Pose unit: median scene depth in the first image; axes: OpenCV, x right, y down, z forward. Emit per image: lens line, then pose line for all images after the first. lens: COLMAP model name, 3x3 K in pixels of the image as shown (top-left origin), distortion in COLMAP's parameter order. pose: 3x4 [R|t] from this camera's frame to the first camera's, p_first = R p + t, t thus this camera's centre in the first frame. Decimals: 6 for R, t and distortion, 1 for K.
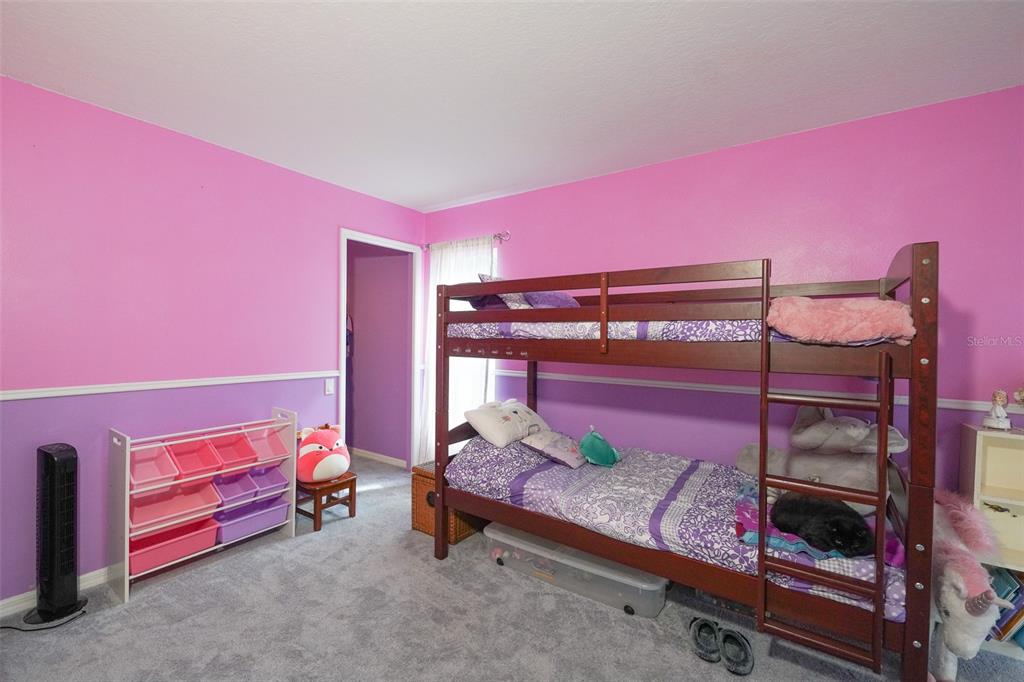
lens RADIAL K [[421.9, 0, 512.0], [0, 421.9, 341.0], [0, 0, 1]] dist [0.010788, -0.012907]
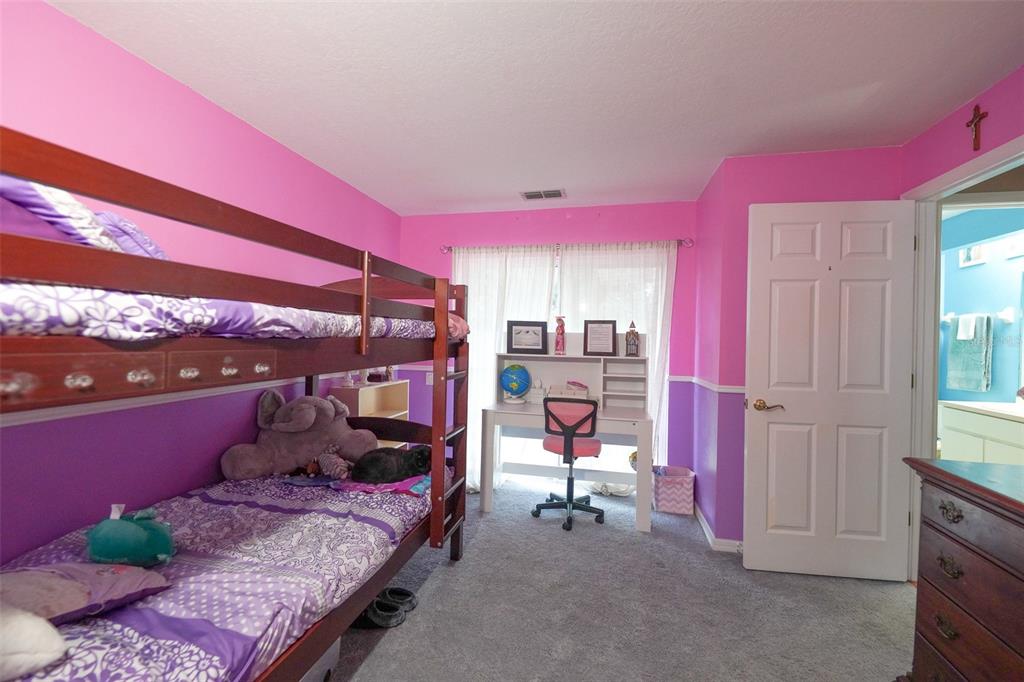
lens RADIAL K [[421.9, 0, 512.0], [0, 421.9, 341.0], [0, 0, 1]] dist [0.010788, -0.012907]
pose [[-0.361874, -0.031491, 0.931695, -0.602171], [-0.017159, 0.999485, 0.027117, -0.023291], [-0.932069, -0.006174, -0.362228, 1.004551]]
